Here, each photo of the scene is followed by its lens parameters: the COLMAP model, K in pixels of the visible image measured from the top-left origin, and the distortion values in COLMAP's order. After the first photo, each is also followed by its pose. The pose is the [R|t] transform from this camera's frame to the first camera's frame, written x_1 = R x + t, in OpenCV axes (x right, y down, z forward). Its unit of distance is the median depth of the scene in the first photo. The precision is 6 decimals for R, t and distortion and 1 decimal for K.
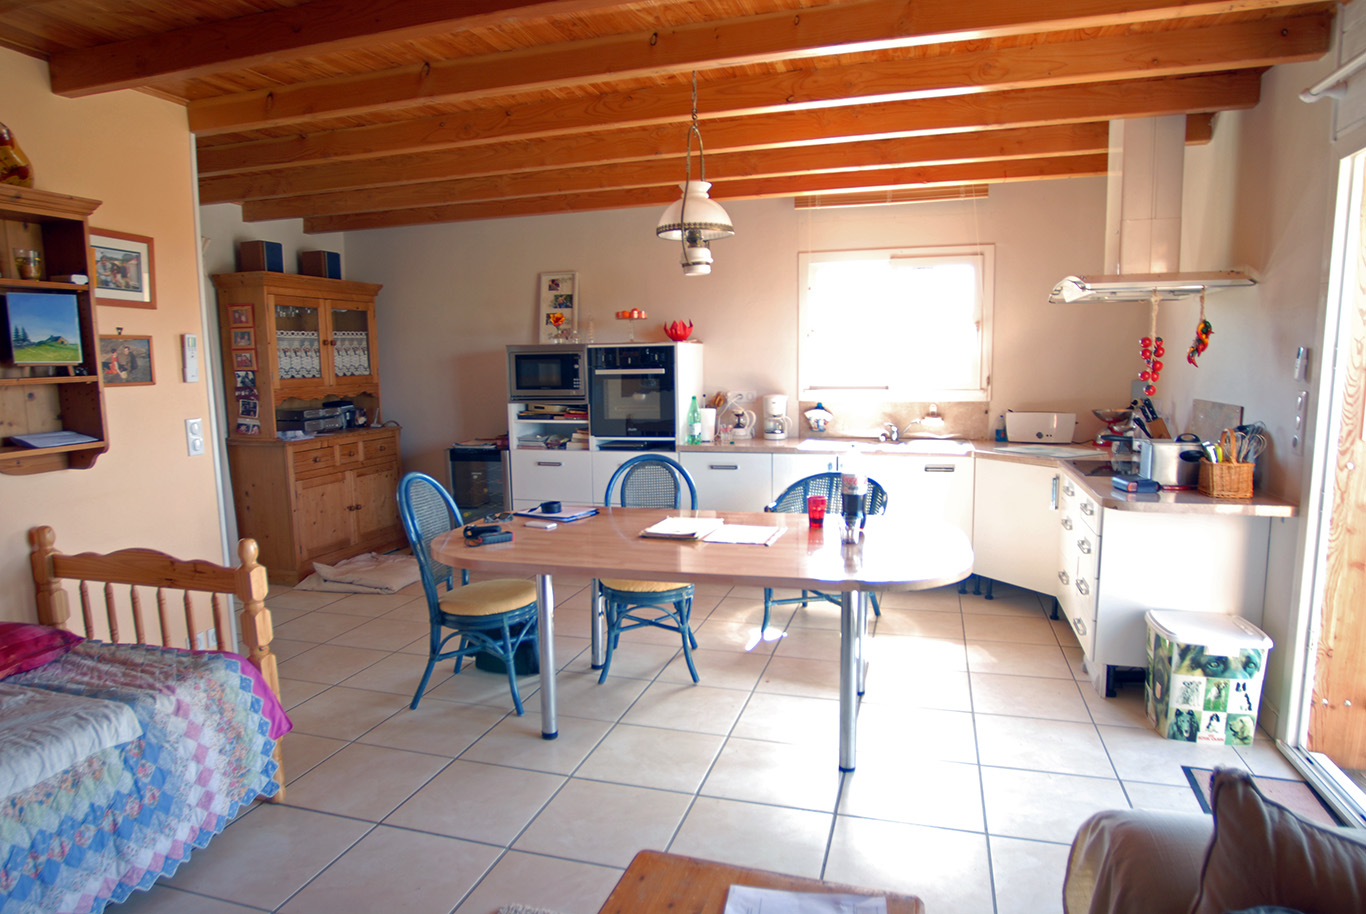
lens RADIAL K [[827.0, 0, 679.8], [0, 827.0, 473.8], [0, 0, 1]] dist [-0.001622, 0.000054]
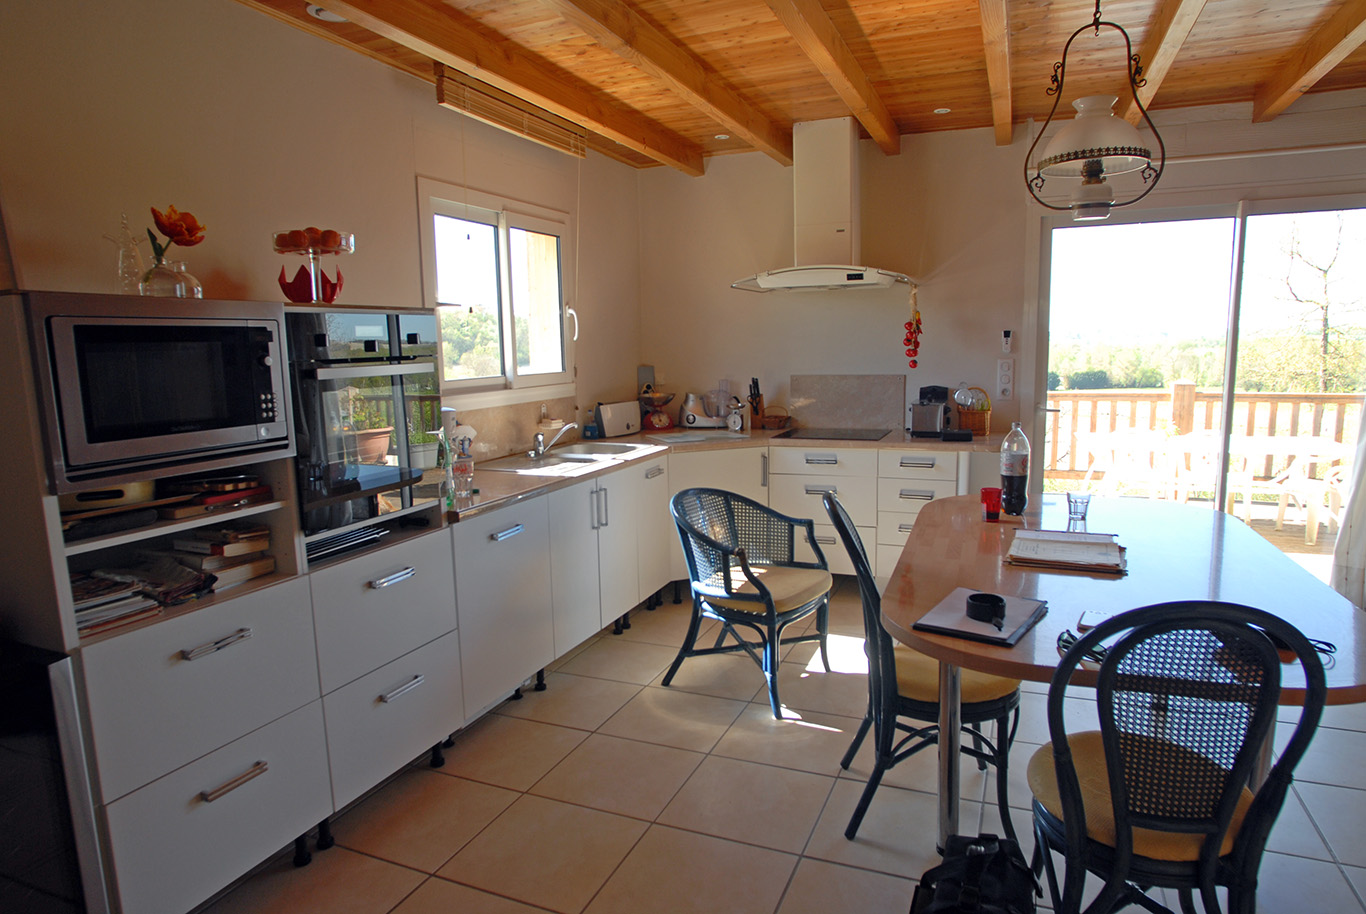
lens RADIAL K [[827.0, 0, 679.8], [0, 827.0, 473.8], [0, 0, 1]] dist [-0.001622, 0.000054]
pose [[0.109917, -0.143242, 0.983565, -0.475526], [0.159776, 0.979238, 0.124756, -0.096620], [-0.981015, 0.143437, 0.130522, 0.775571]]
